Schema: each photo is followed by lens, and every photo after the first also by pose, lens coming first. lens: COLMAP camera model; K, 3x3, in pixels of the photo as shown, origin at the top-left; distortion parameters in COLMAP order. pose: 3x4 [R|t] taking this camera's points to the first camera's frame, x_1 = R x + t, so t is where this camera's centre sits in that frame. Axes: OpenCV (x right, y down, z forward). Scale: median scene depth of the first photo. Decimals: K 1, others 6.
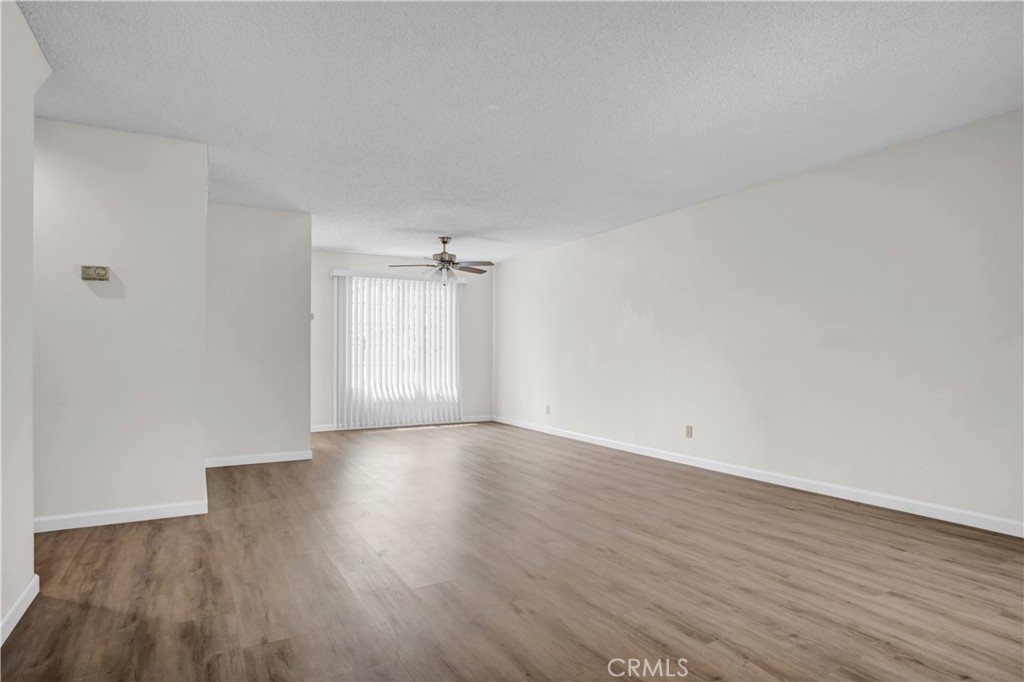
lens RADIAL K [[556.7, 0, 512.0], [0, 556.7, 341.0], [0, 0, 1]] dist [-0.014862, 0.001468]
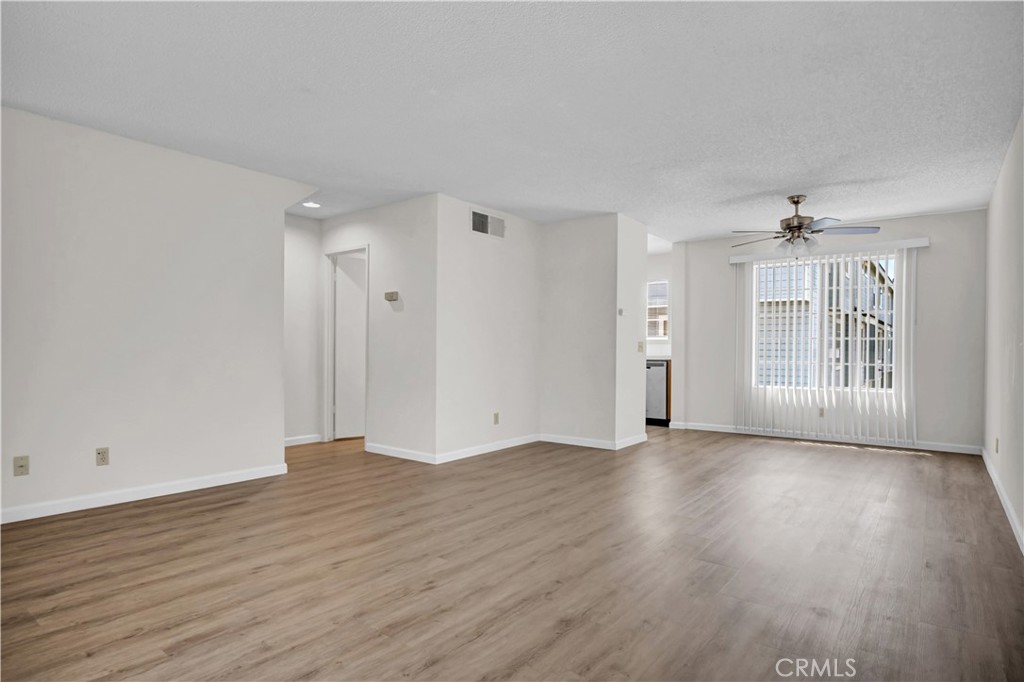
lens RADIAL K [[556.7, 0, 512.0], [0, 556.7, 341.0], [0, 0, 1]] dist [-0.014862, 0.001468]
pose [[0.386977, -0.010688, -0.922027, 0.878631], [0.016073, 0.999859, -0.004844, 0.019032], [0.921949, -0.012945, 0.387095, 0.718110]]
